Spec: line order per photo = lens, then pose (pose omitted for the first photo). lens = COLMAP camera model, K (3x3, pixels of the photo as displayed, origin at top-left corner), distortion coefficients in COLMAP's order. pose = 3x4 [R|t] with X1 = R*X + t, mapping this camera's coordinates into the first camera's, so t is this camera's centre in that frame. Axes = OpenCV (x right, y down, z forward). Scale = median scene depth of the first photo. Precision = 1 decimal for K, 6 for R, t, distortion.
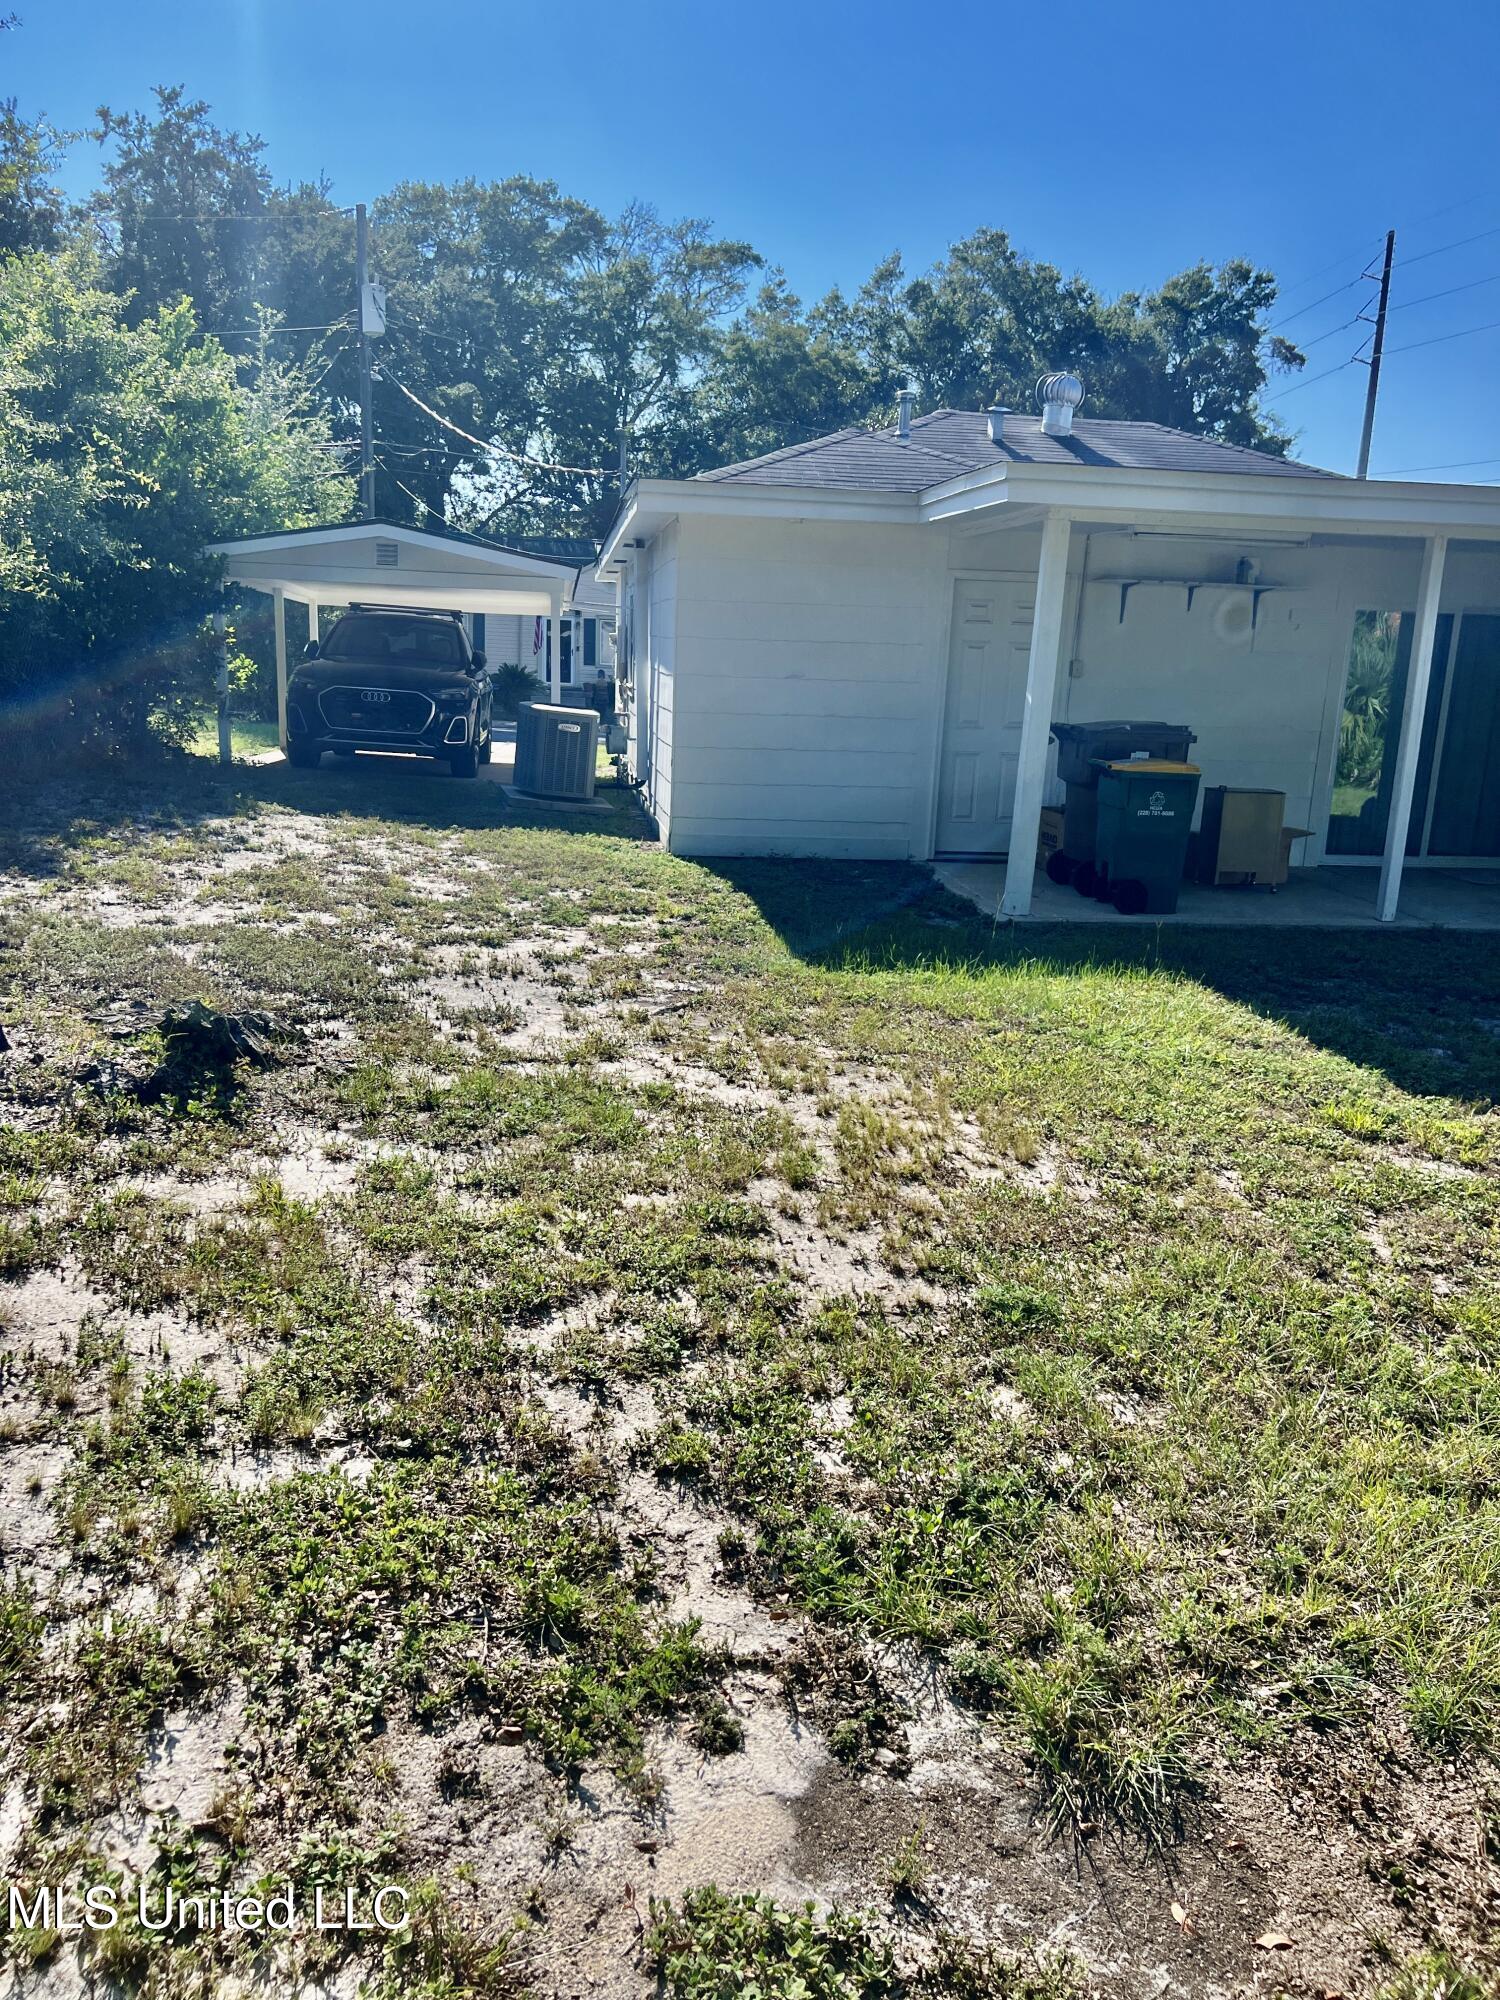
lens RADIAL K [[1516.3, 0, 749.2], [0, 1516.3, 1031.3], [0, 0, 1]] dist [0.082543, -0.130807]
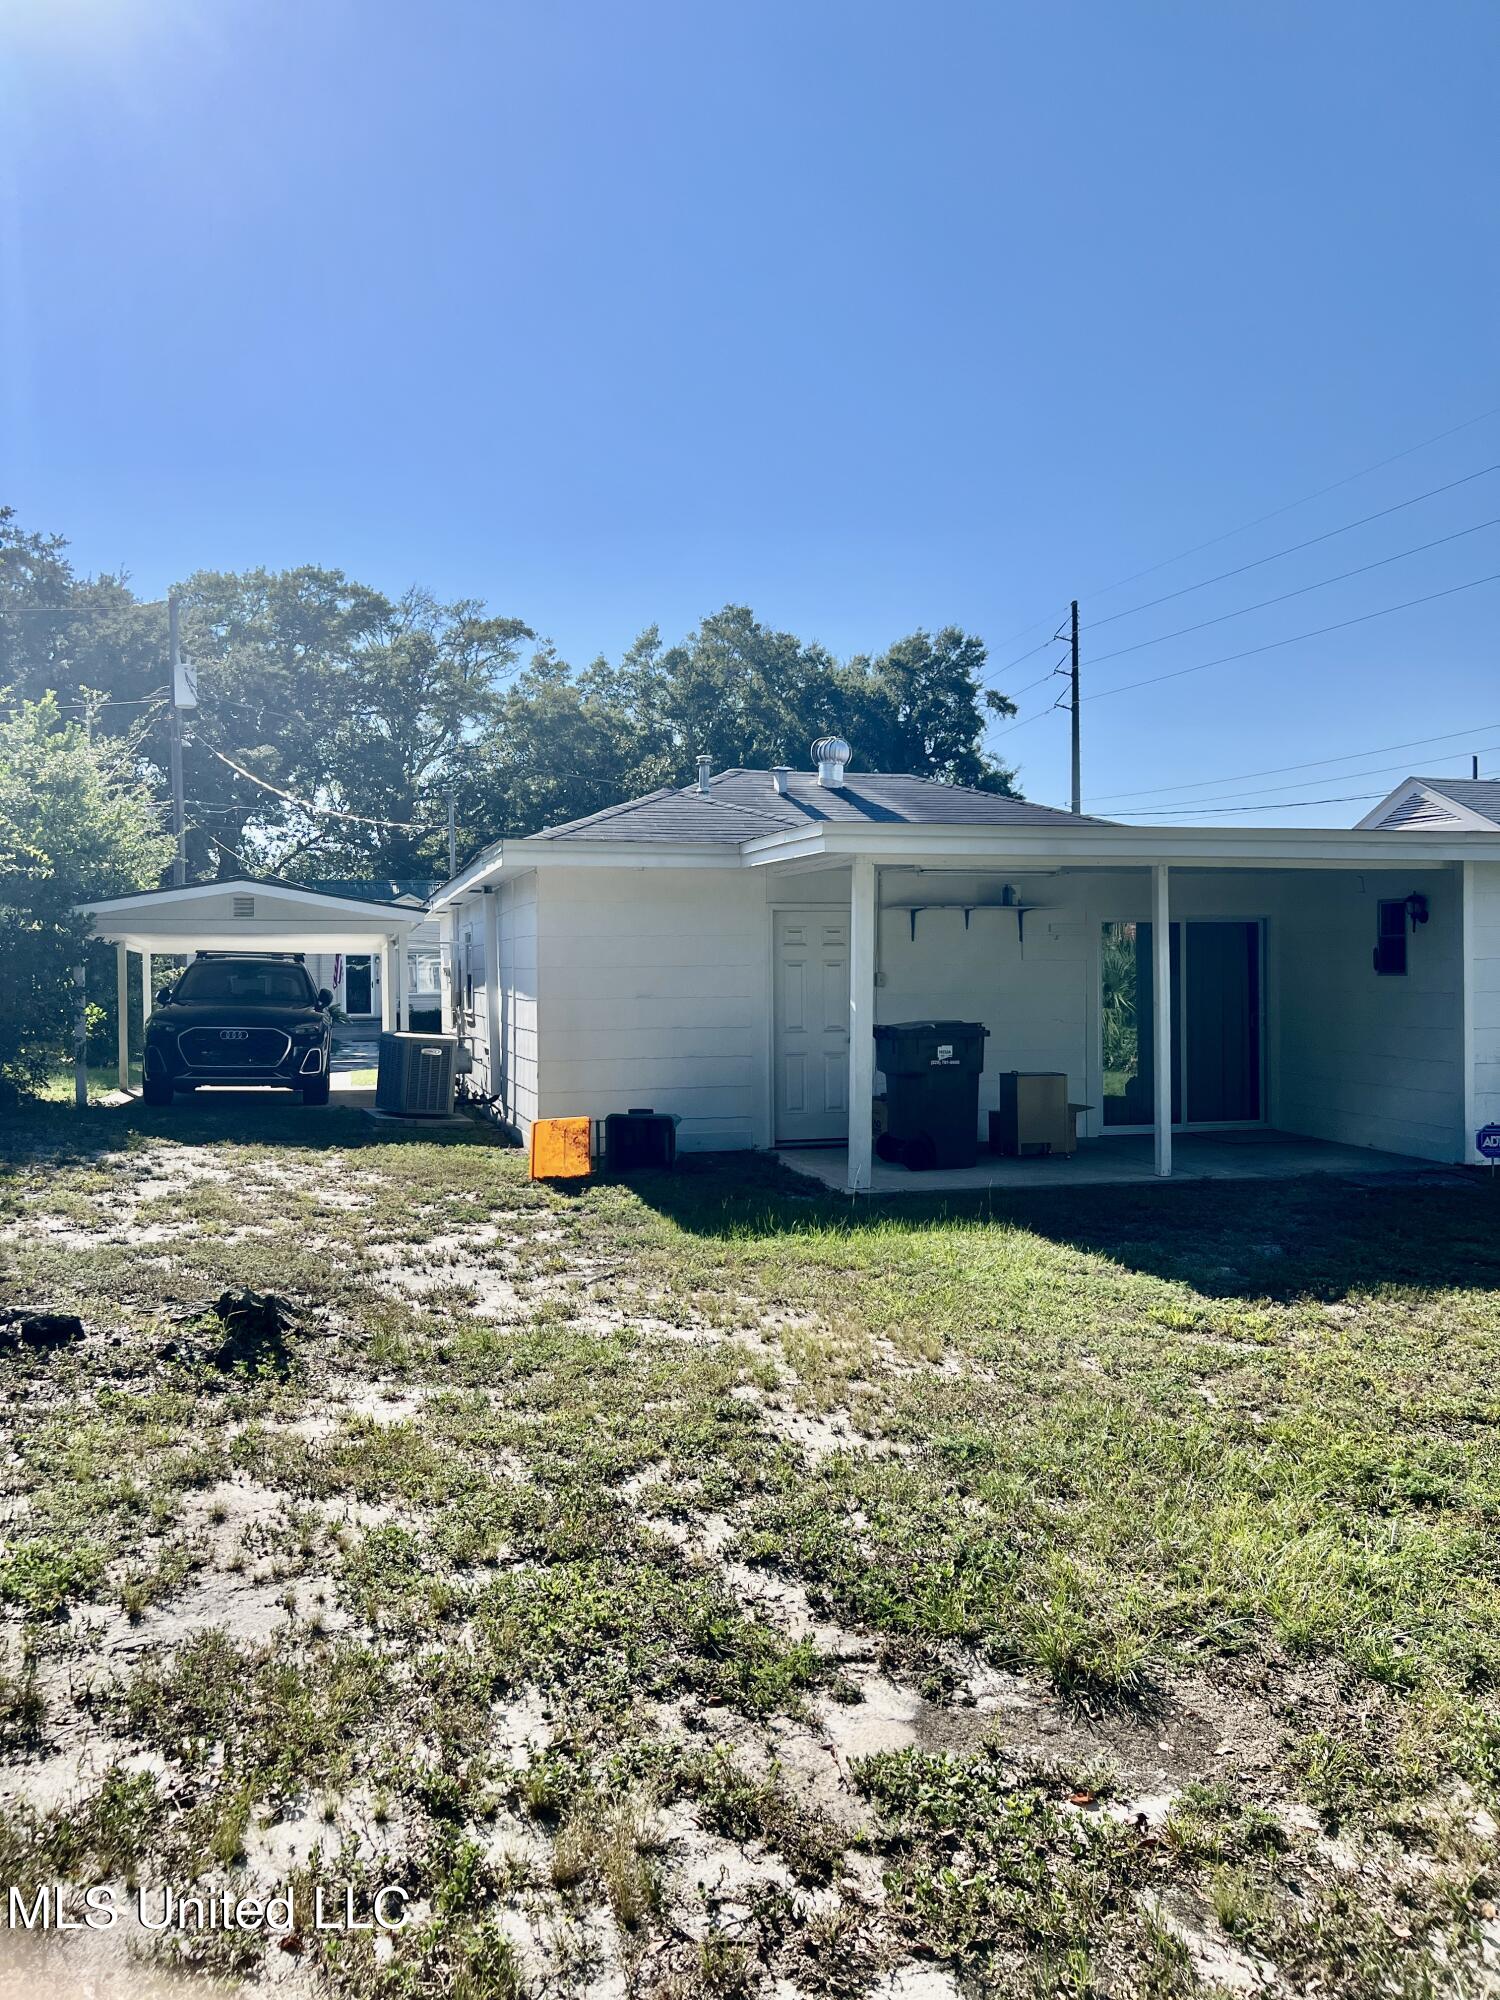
lens RADIAL K [[1513.7, 0, 750.0], [0, 1513.7, 1000.0], [0, 0, 1]] dist [0.097591, -0.194175]
pose [[0.988214, -0.047979, 0.145365, -0.099865], [0.079150, 0.972972, -0.216936, 0.040016], [-0.131028, 0.225885, 0.965302, -0.192144]]
